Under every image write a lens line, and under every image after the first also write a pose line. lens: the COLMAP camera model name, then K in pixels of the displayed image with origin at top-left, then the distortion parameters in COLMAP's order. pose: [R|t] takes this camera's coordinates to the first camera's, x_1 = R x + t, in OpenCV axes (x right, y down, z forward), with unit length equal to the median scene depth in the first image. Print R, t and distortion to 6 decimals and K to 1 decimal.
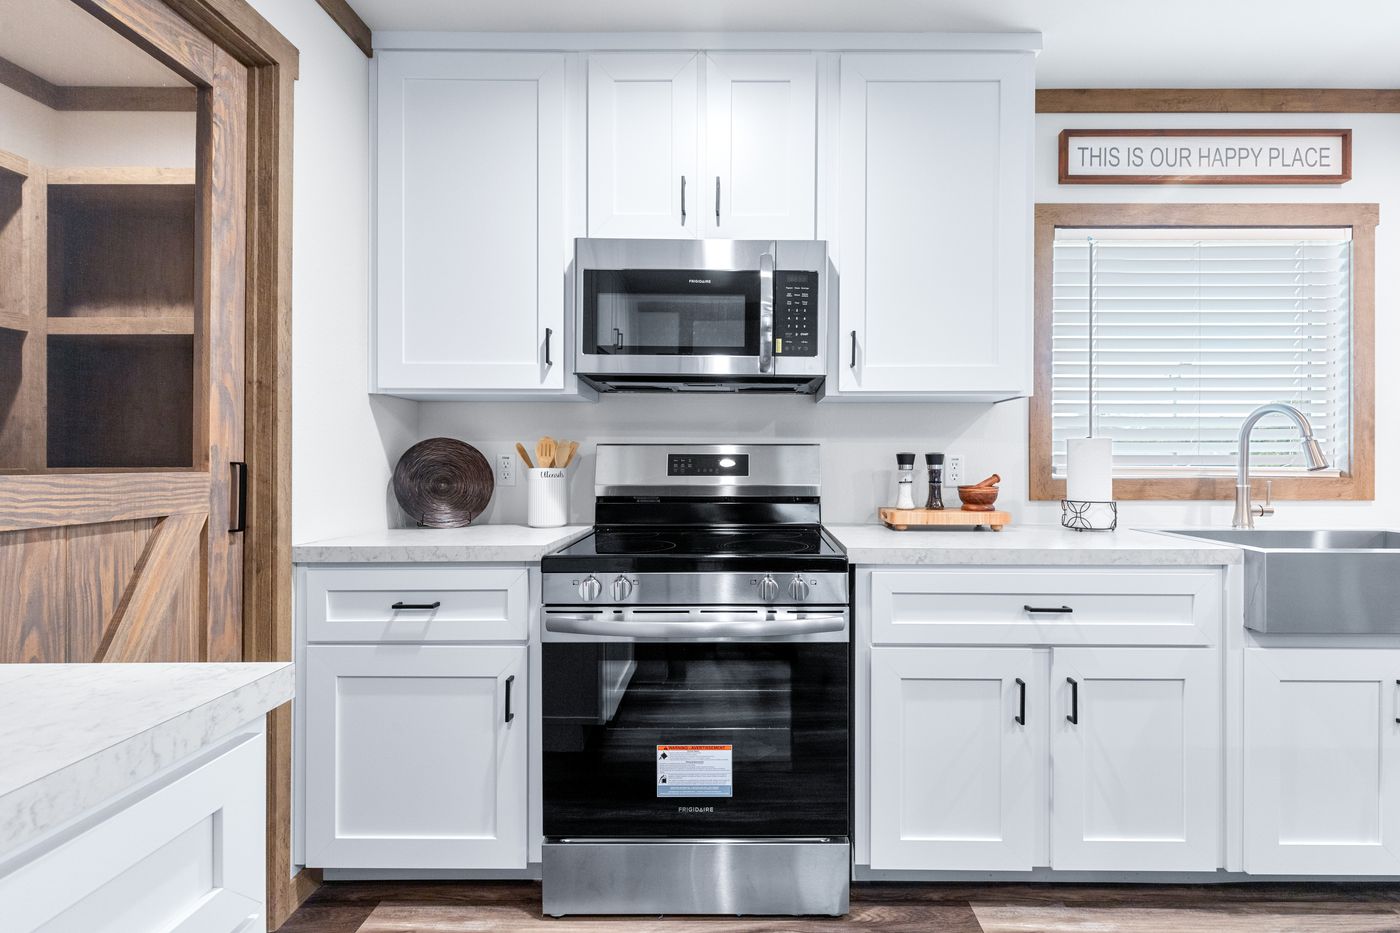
lens RADIAL K [[639.9, 0, 742.3], [0, 639.9, 456.4], [0, 0, 1]] dist [-0.000999, 0.000139]
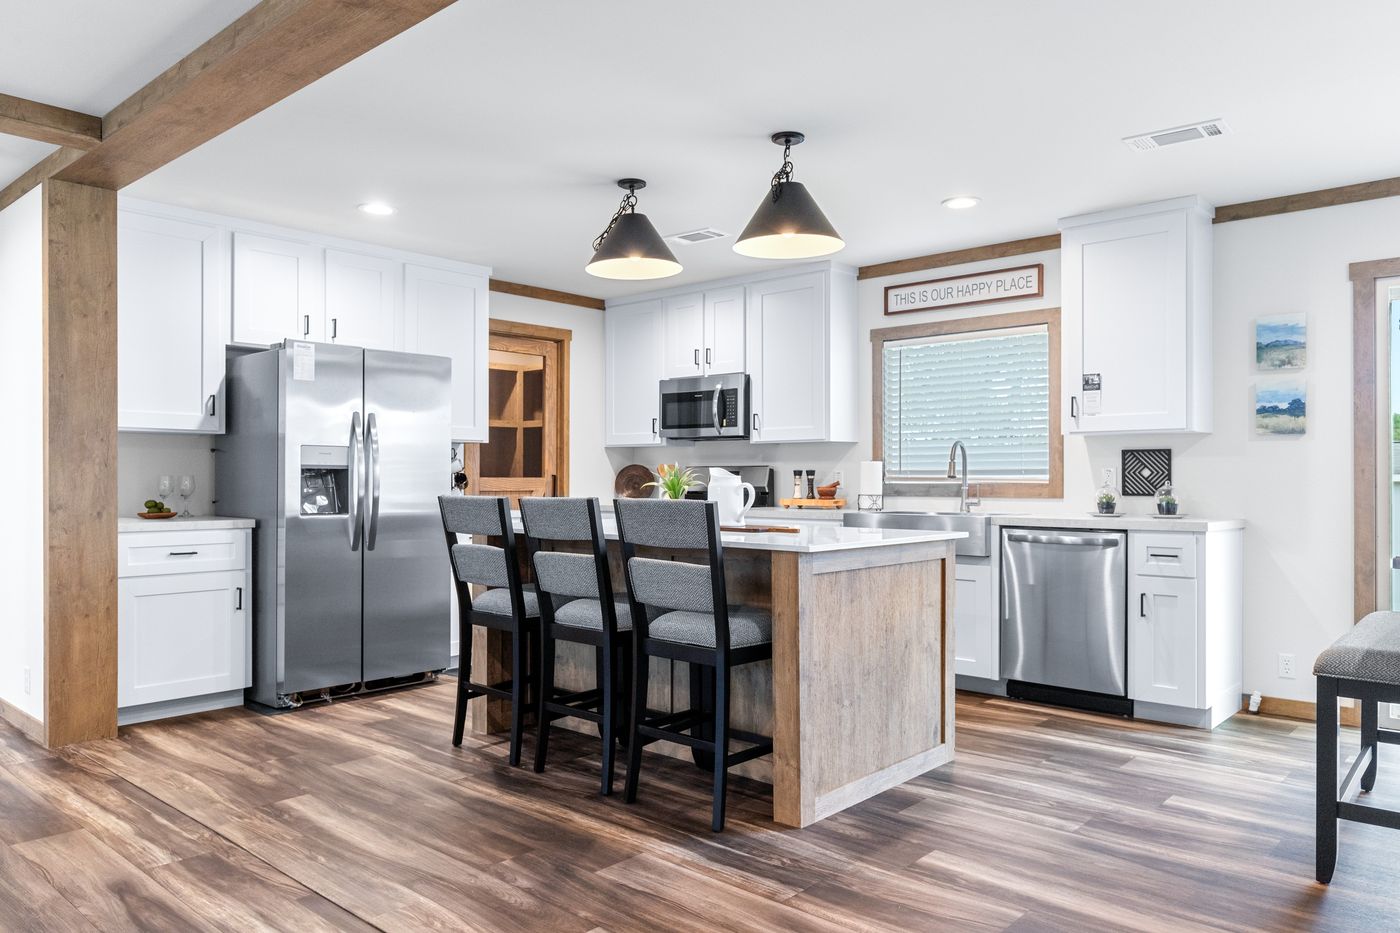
lens RADIAL K [[980.9, 0, 700.0], [0, 980.9, 466.5], [0, 0, 1]] dist [-0.000297, -0.000532]
pose [[0.741525, -0.008340, -0.670873, 2.055409], [0.004715, 0.999963, -0.007218, 0.004636], [0.670908, 0.002189, 0.741537, -1.436459]]
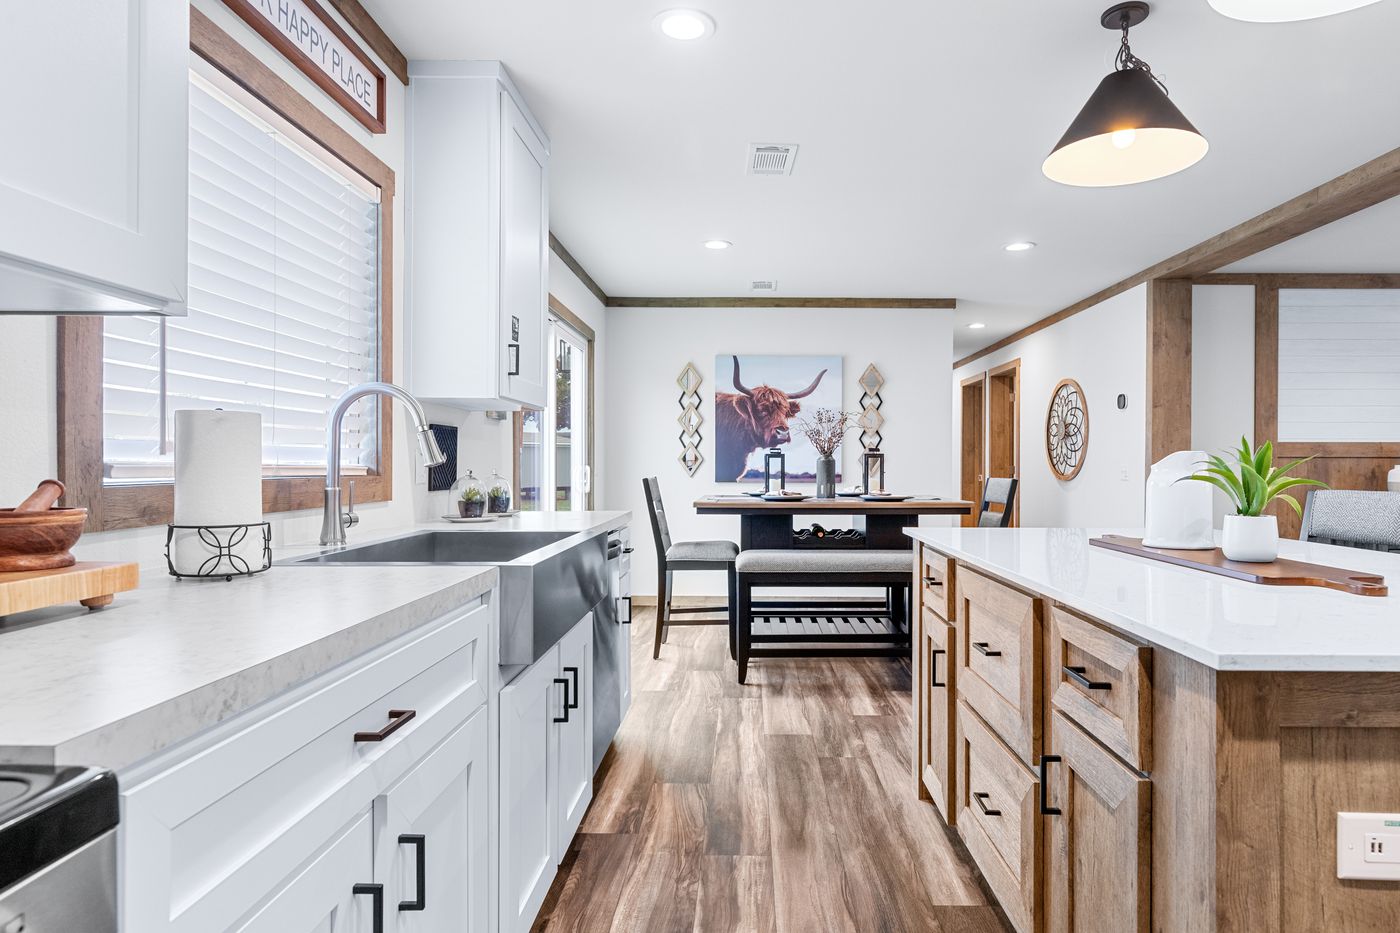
lens RADIAL K [[803.3, 0, 754.8], [0, 803.3, 446.8], [0, 0, 1]] dist [0.020090, 0.000116]
pose [[-0.011675, 0.018385, 0.999763, -0.157562], [-0.002082, 0.999828, -0.018411, 0.014638], [-0.999930, -0.002296, -0.011635, 0.535196]]
